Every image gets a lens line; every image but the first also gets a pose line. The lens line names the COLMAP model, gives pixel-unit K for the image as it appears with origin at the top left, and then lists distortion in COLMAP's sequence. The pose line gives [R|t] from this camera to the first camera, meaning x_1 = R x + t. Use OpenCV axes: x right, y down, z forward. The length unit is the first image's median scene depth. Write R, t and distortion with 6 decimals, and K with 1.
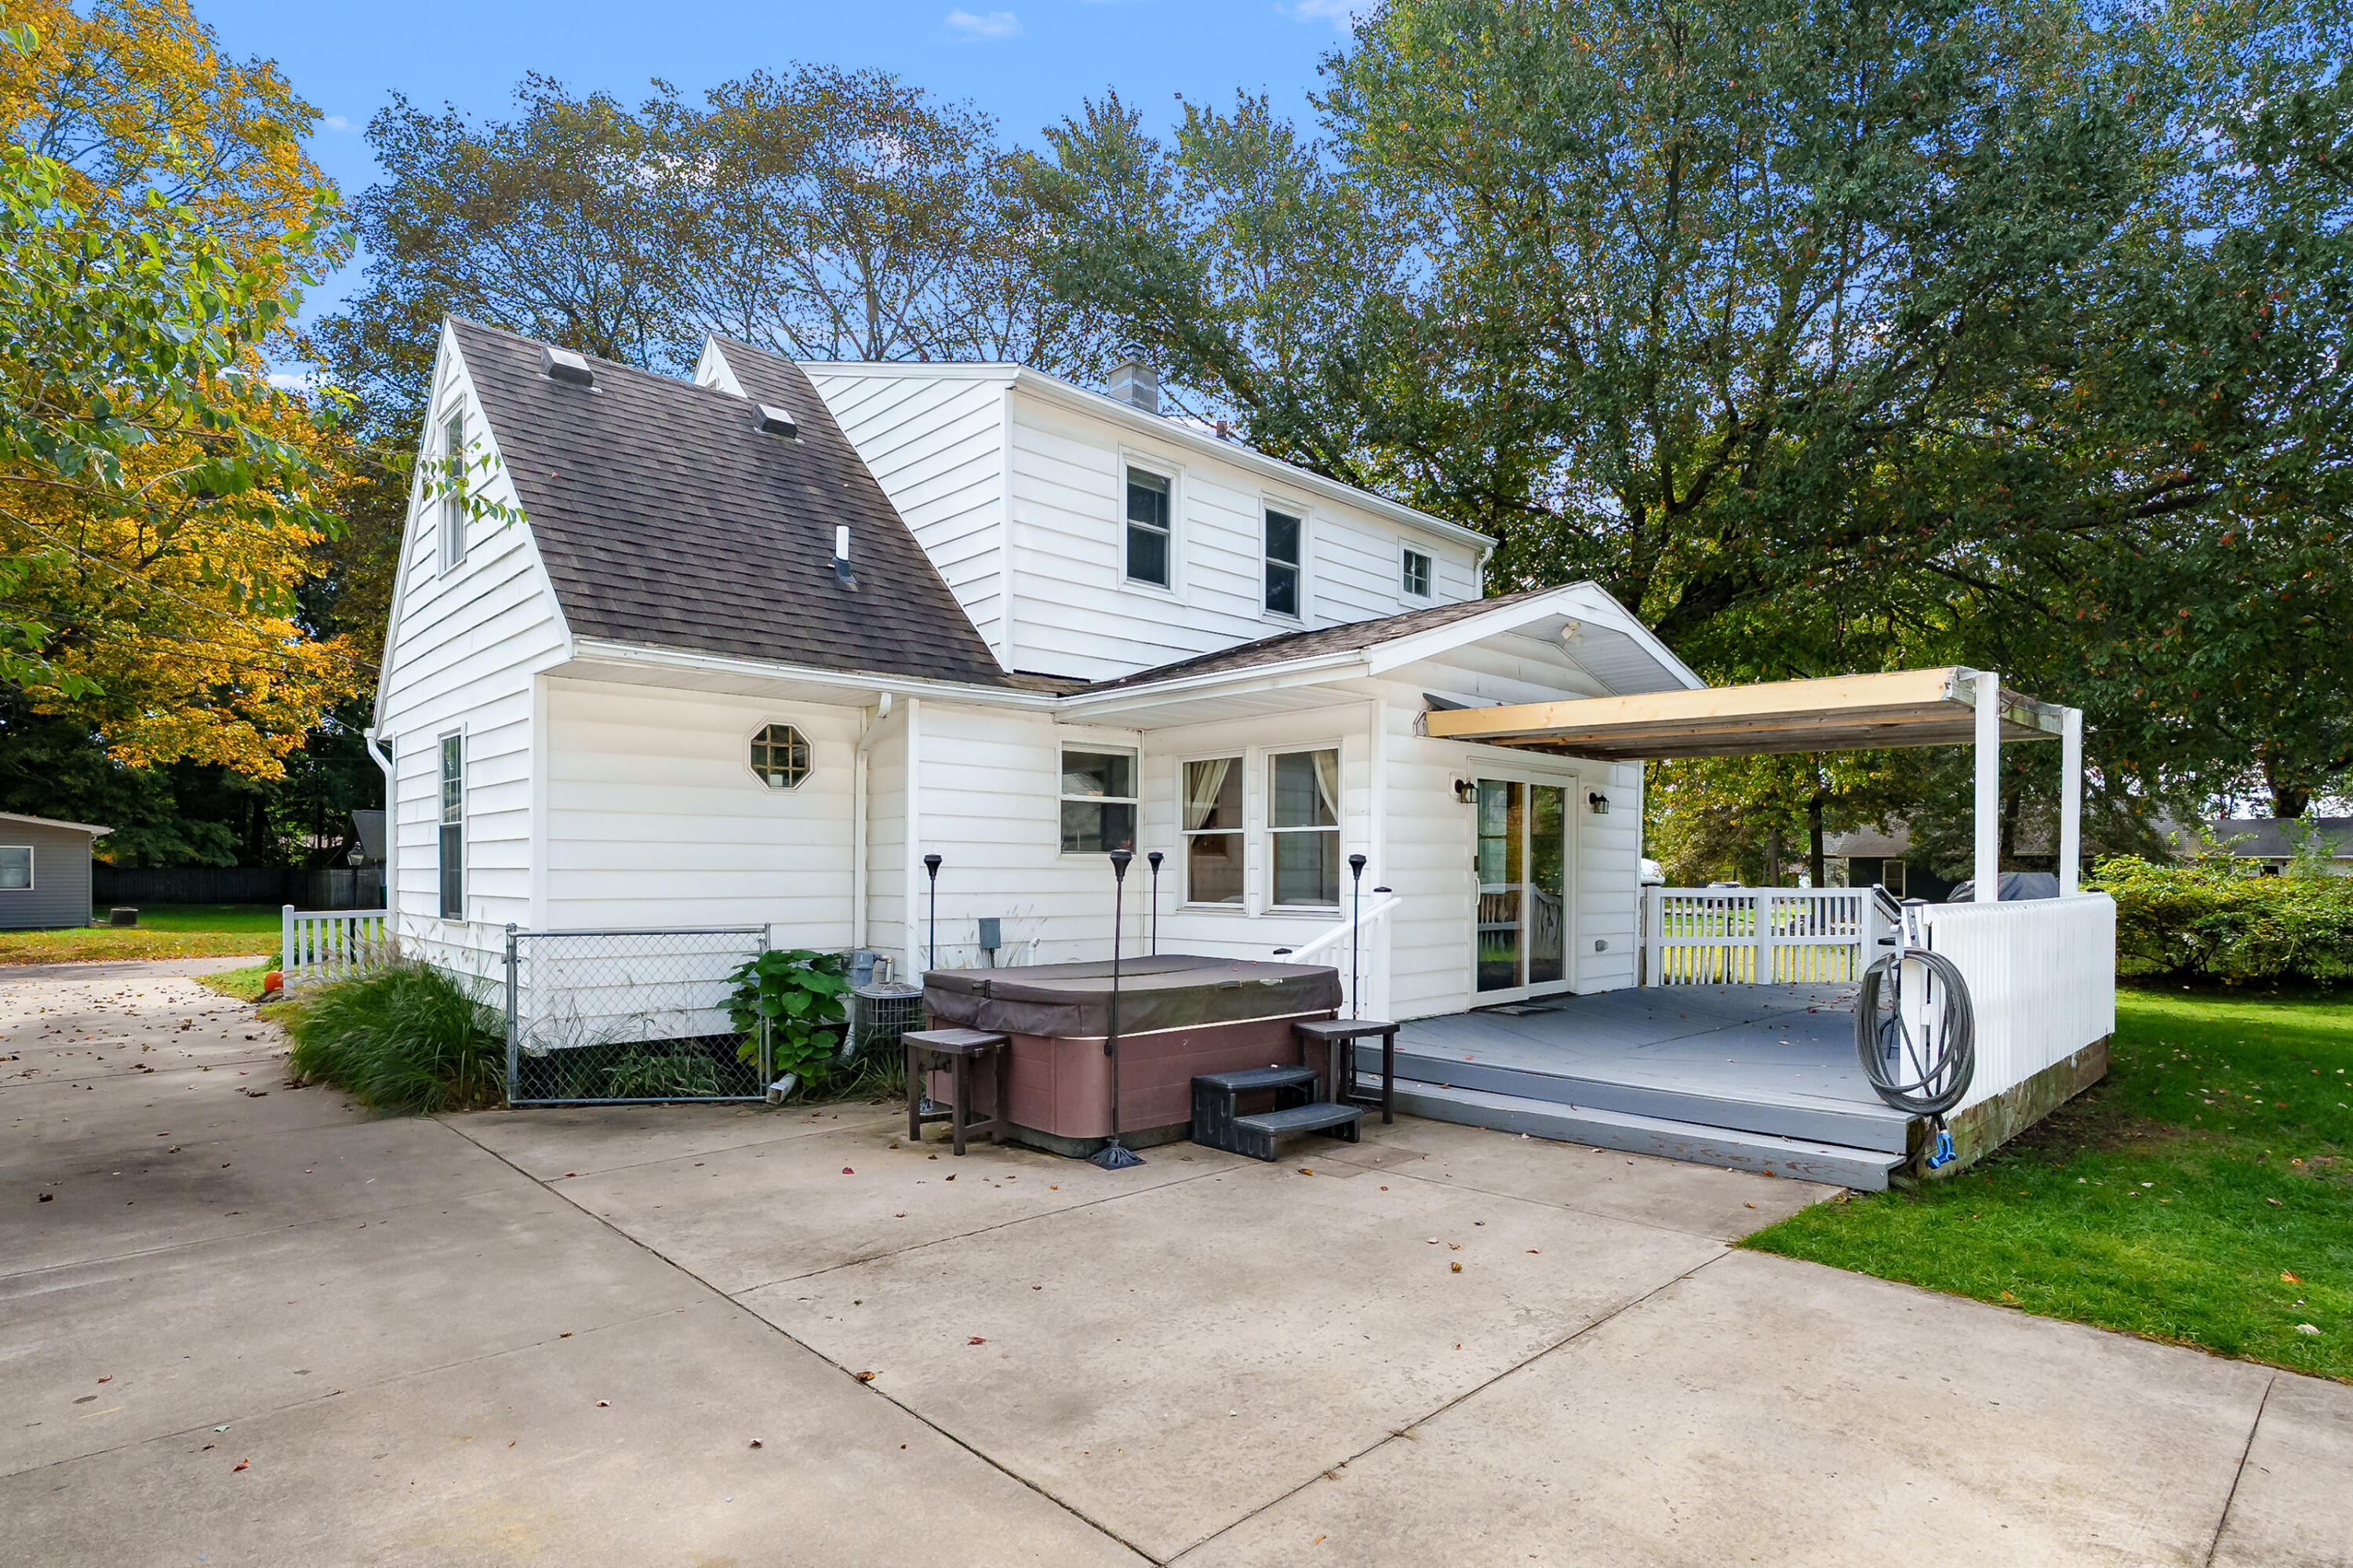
lens RADIAL K [[1170.7, 0, 1161.8], [0, 1170.7, 882.9], [0, 0, 1]] dist [-0.002249, 0.001765]
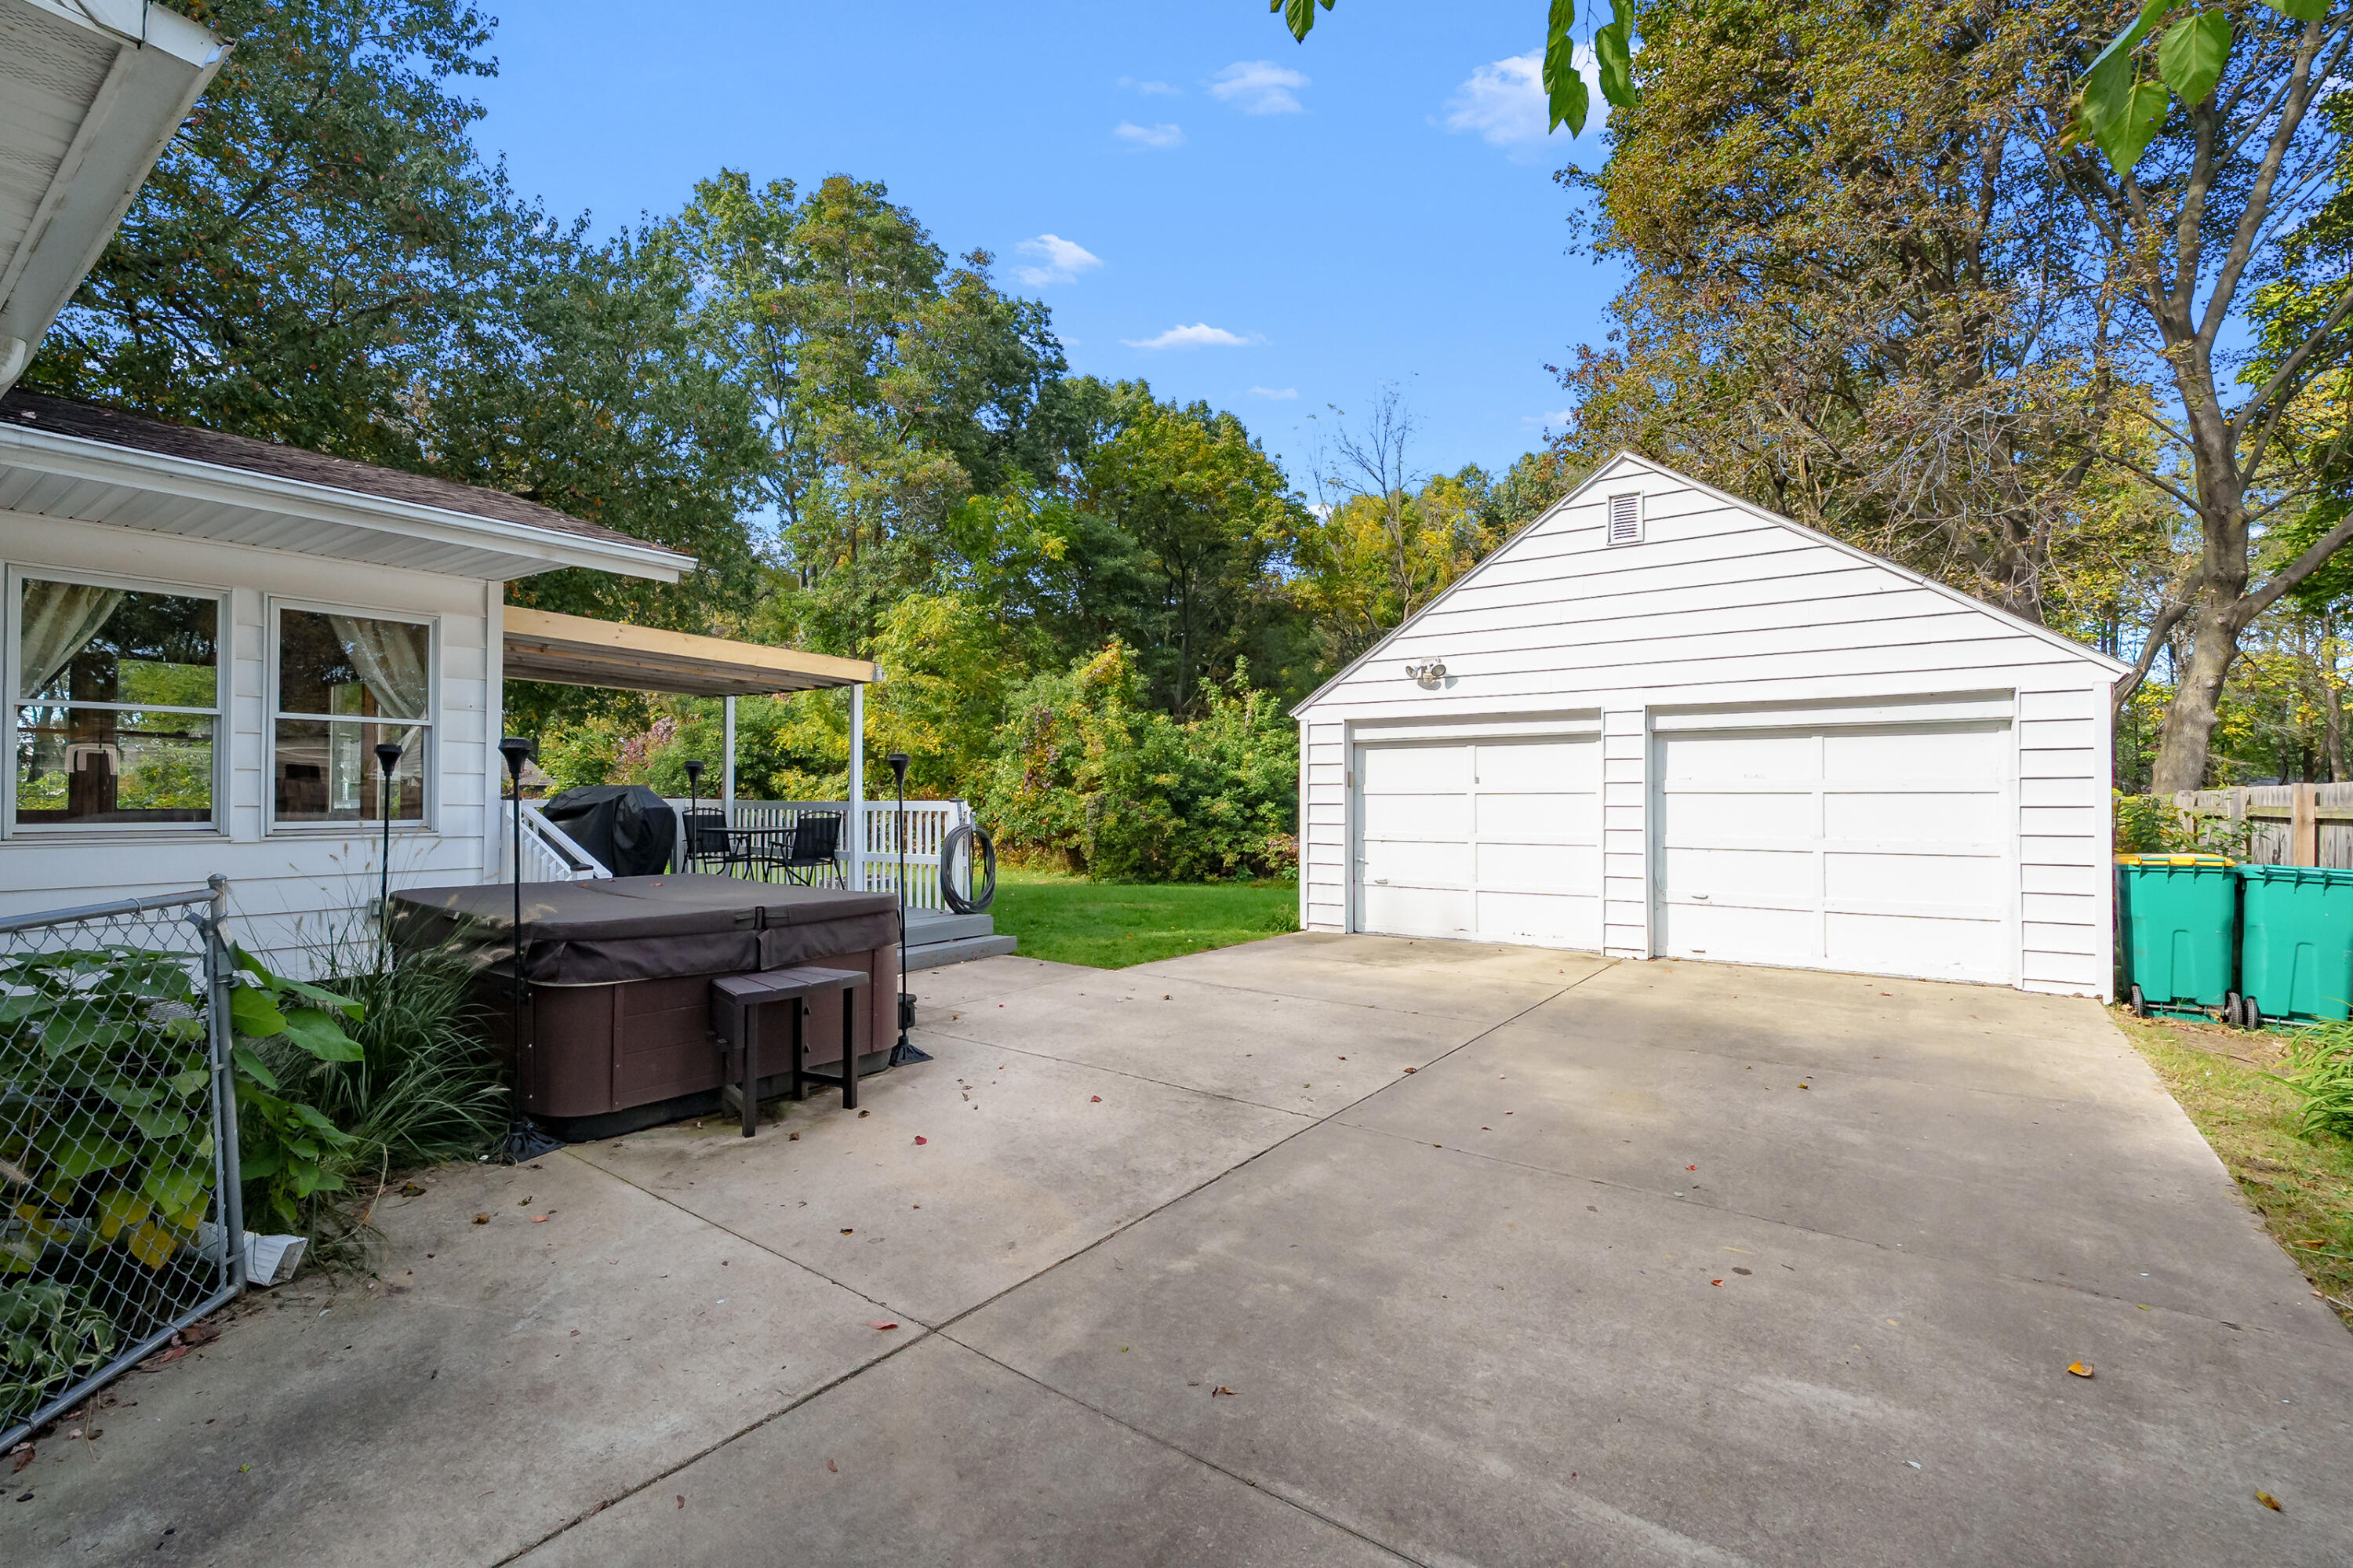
lens RADIAL K [[1056.8, 0, 1176.9], [0, 1056.8, 792.5], [0, 0, 1]] dist [-0.000114, 0.001337]
pose [[-0.189455, 0.003666, 0.981883, -1.103637], [0.006317, 0.999977, -0.002515, 0.013083], [-0.981869, 0.005726, -0.189474, 1.054160]]
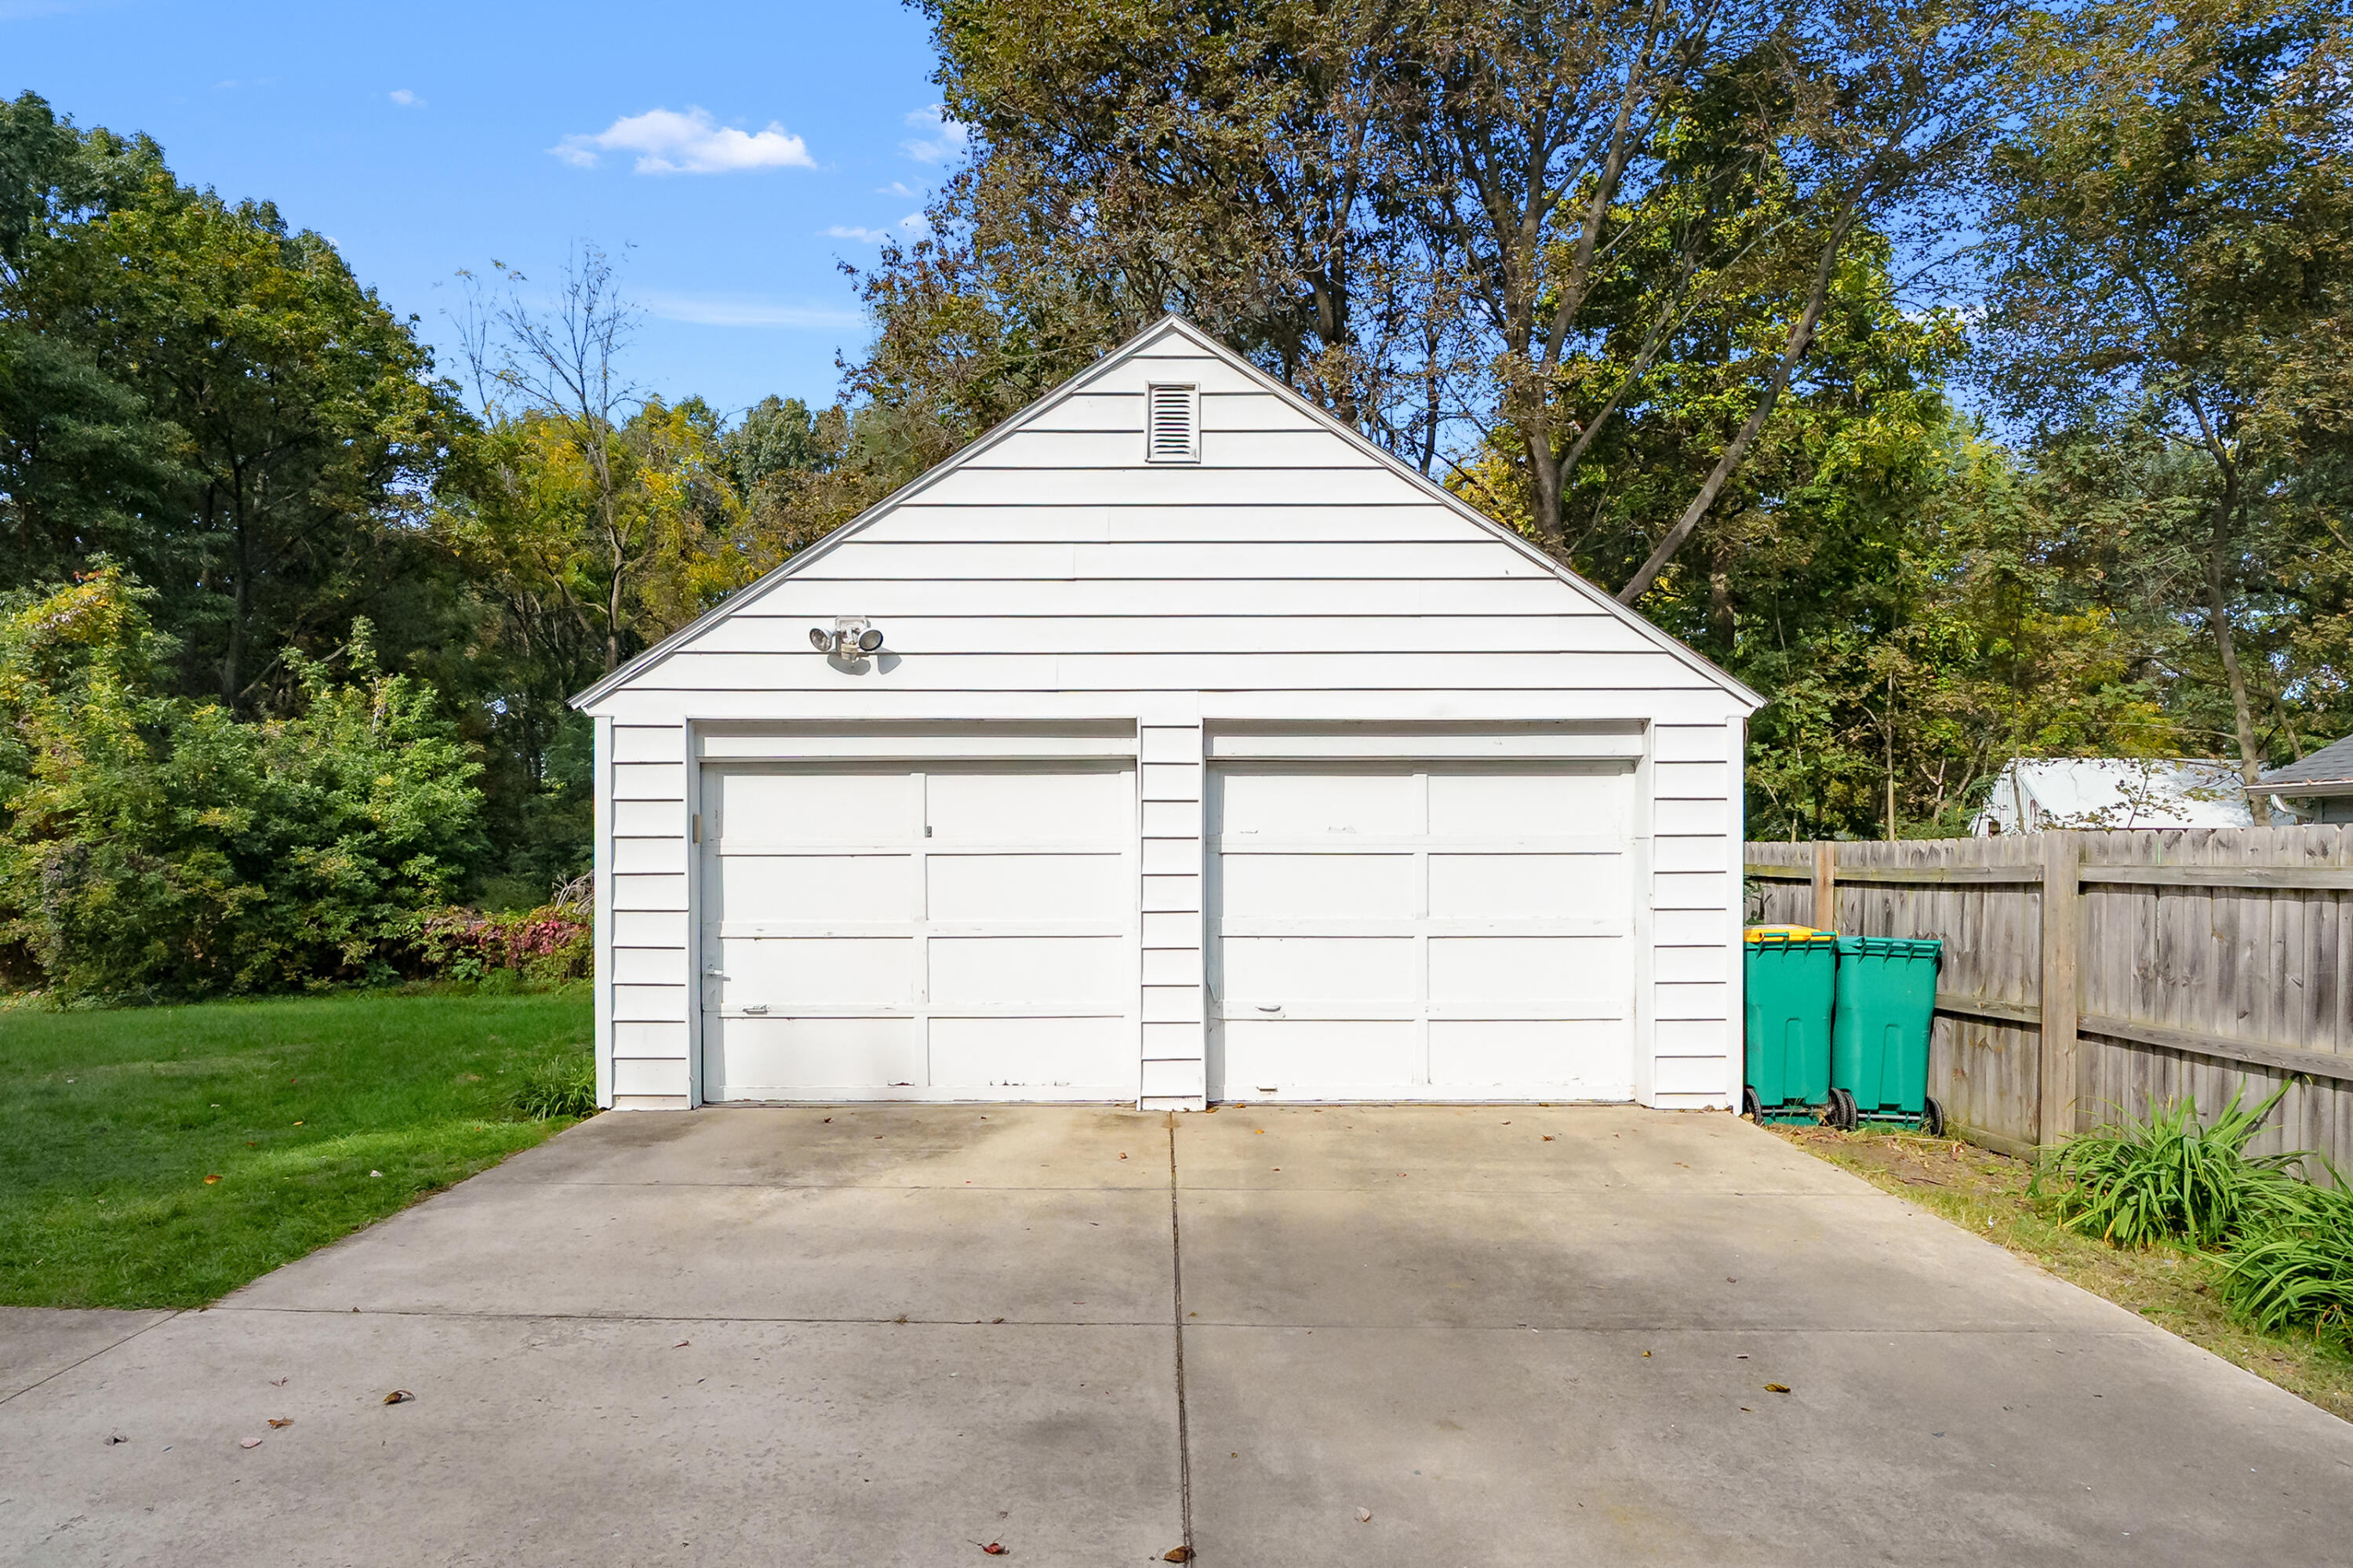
lens RADIAL K [[1325.2, 0, 1168.9], [0, 1325.2, 859.7], [0, 0, 1]] dist [-0.005433, -0.001117]
pose [[-0.731314, -0.010183, 0.681965, -0.511478], [0.005183, 0.999777, 0.020488, -0.007611], [-0.682021, 0.018518, -0.731098, 1.026205]]
